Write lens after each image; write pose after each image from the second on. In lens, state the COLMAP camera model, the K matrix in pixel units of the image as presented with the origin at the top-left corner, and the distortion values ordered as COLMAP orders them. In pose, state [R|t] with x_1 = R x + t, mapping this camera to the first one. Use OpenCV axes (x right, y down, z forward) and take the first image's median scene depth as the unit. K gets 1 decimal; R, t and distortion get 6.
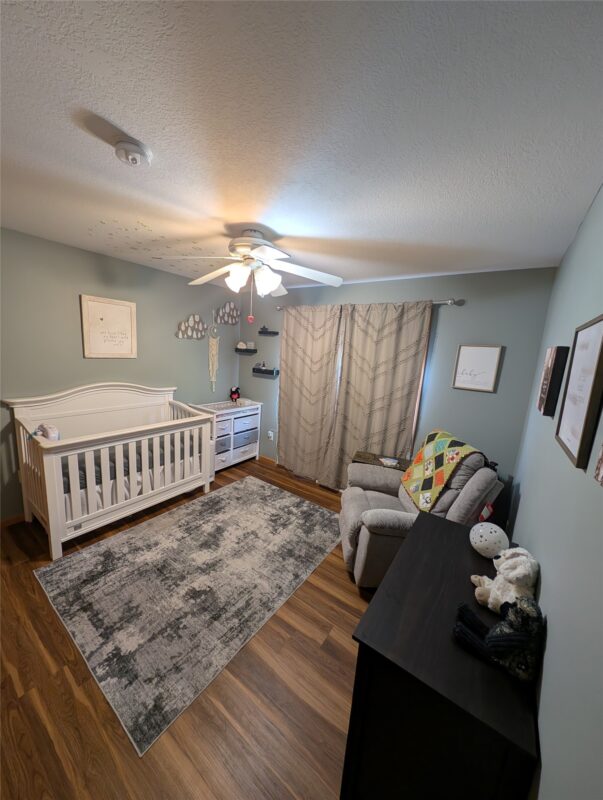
lens RADIAL K [[285.1, 0, 301.5], [0, 285.1, 400.0], [0, 0, 1]] dist [-0.000550, -0.000203]
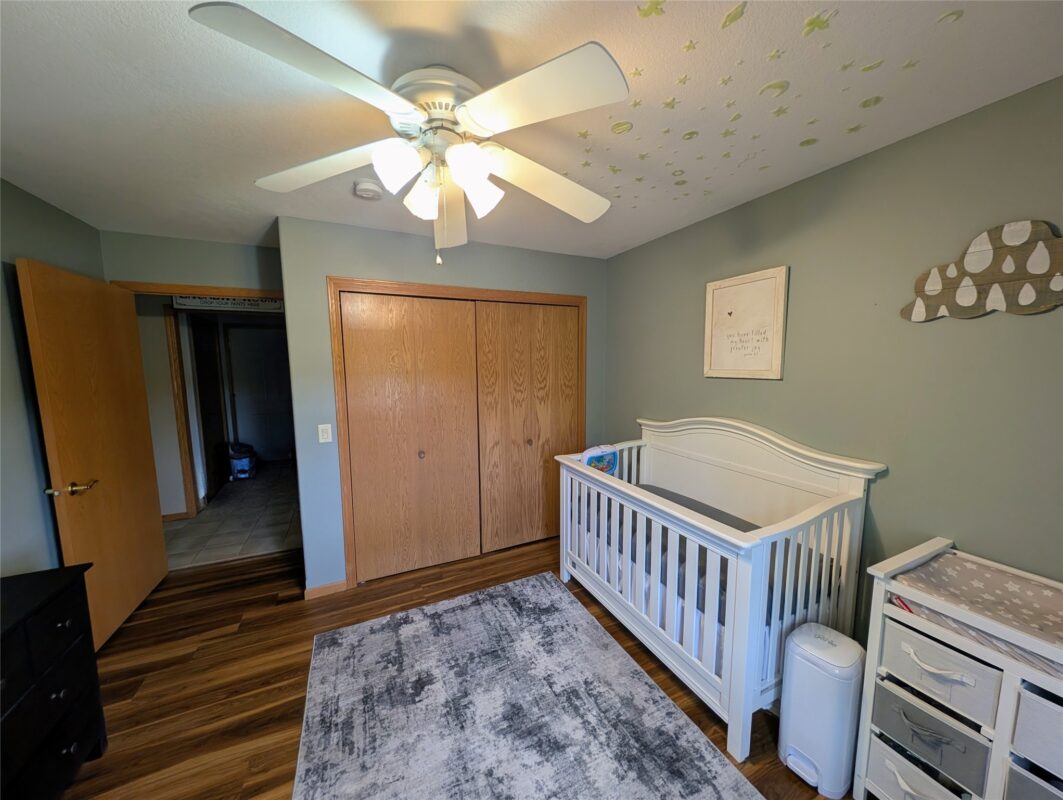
lens RADIAL K [[378.8, 0, 528.9], [0, 378.8, 401.9], [0, 0, 1]] dist [-0.000550, -0.000203]
pose [[-0.497101, 0.035426, -0.866969, 0.251532], [-0.173167, 0.975016, 0.139131, -0.166710], [0.850237, 0.219293, -0.478547, 1.277058]]
